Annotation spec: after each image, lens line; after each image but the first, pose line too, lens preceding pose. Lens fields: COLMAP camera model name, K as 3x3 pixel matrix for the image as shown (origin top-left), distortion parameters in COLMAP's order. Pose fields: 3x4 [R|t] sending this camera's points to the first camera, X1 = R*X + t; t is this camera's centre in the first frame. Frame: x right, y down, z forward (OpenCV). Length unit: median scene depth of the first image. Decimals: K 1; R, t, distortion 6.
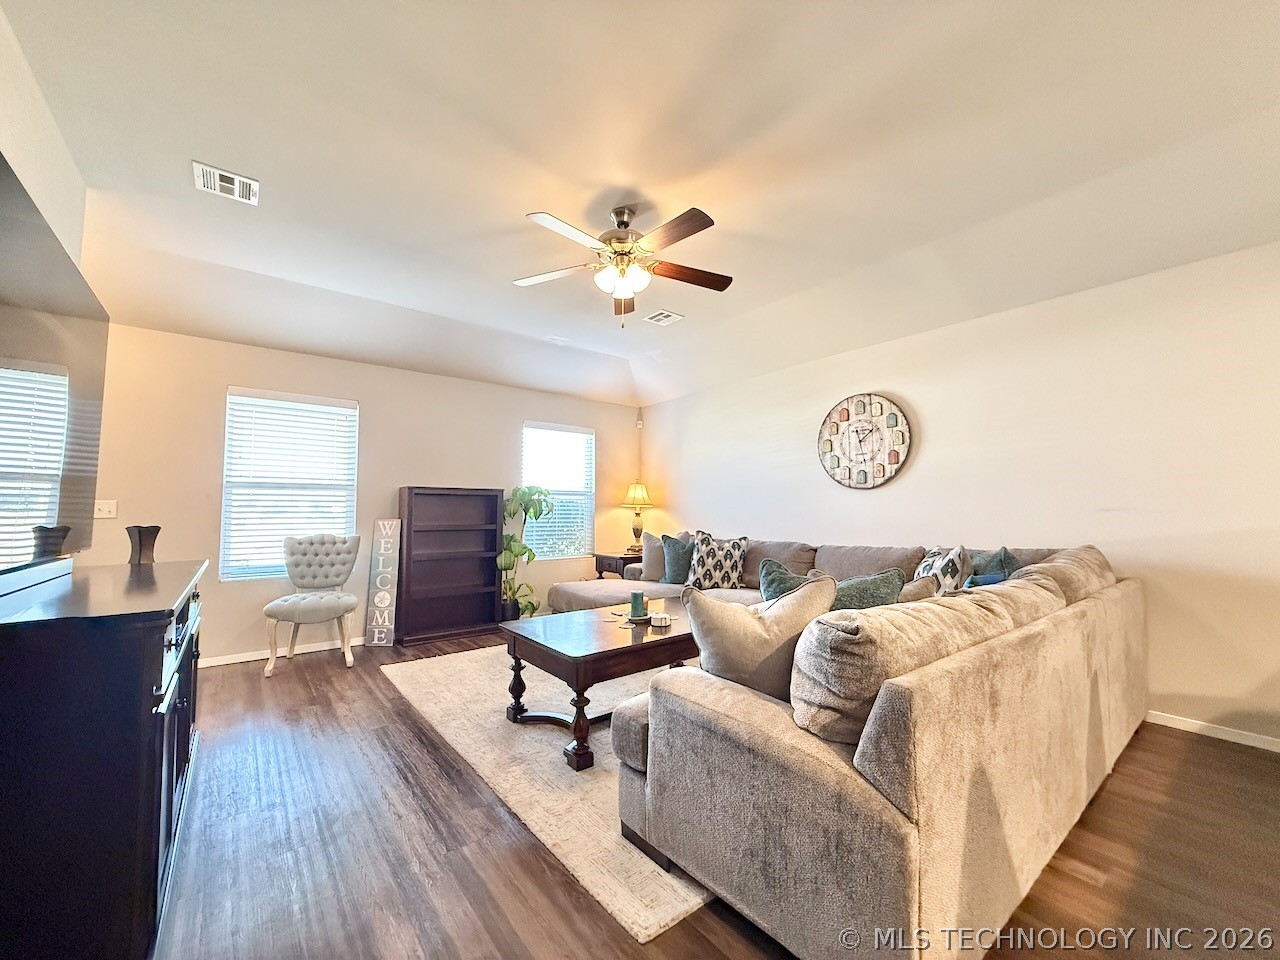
lens RADIAL K [[509.3, 0, 640.5], [0, 509.3, 482.1], [0, 0, 1]] dist [-0.003506, -0.000148]
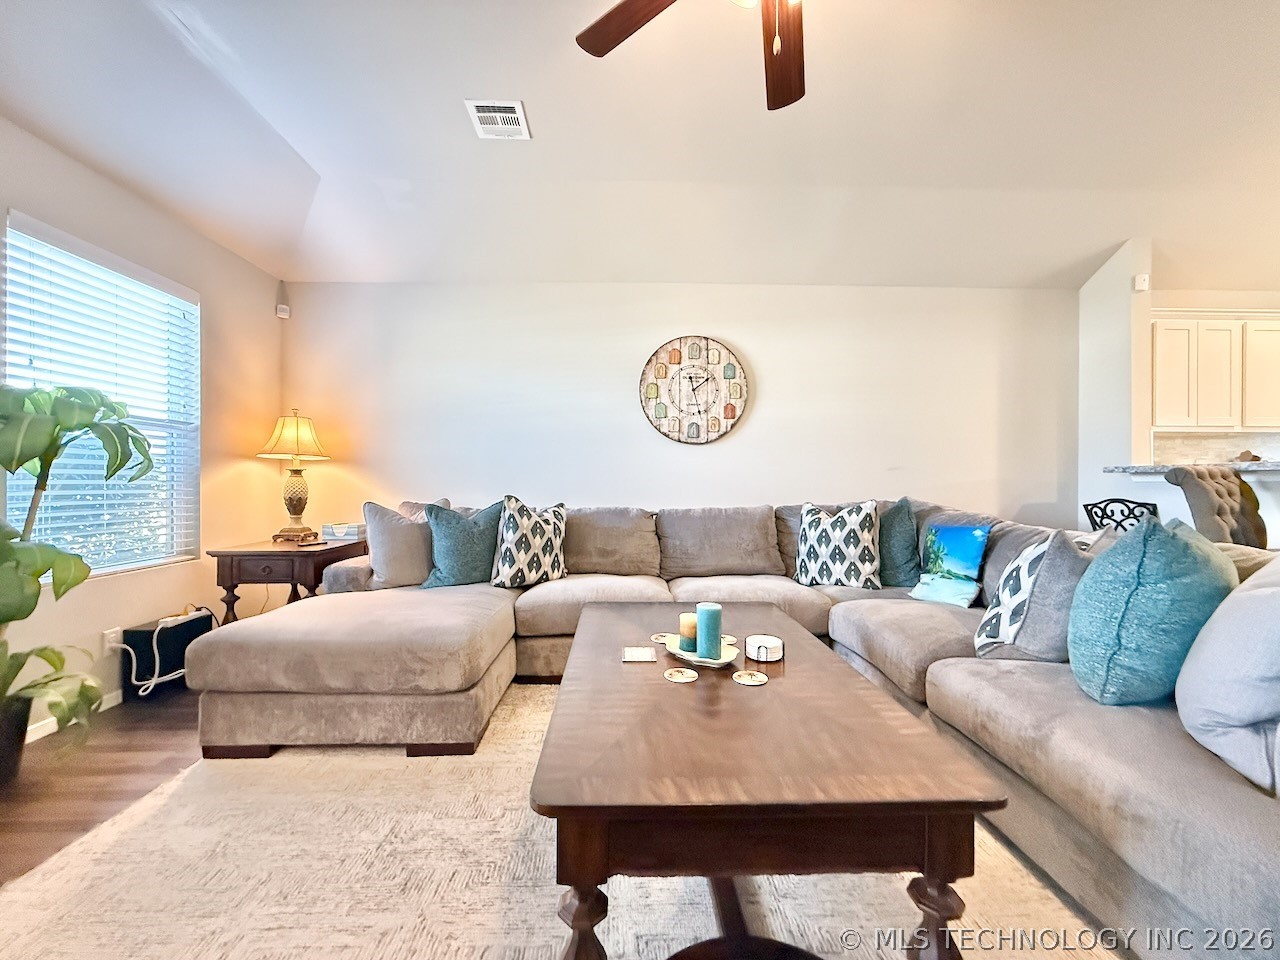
lens RADIAL K [[509.3, 0, 640.5], [0, 509.3, 482.1], [0, 0, 1]] dist [-0.003506, -0.000148]
pose [[0.595567, 0.002896, 0.803300, -0.323514], [-0.048060, 0.998331, 0.032032, 0.054336], [-0.801867, -0.057684, 0.594712, 0.529033]]
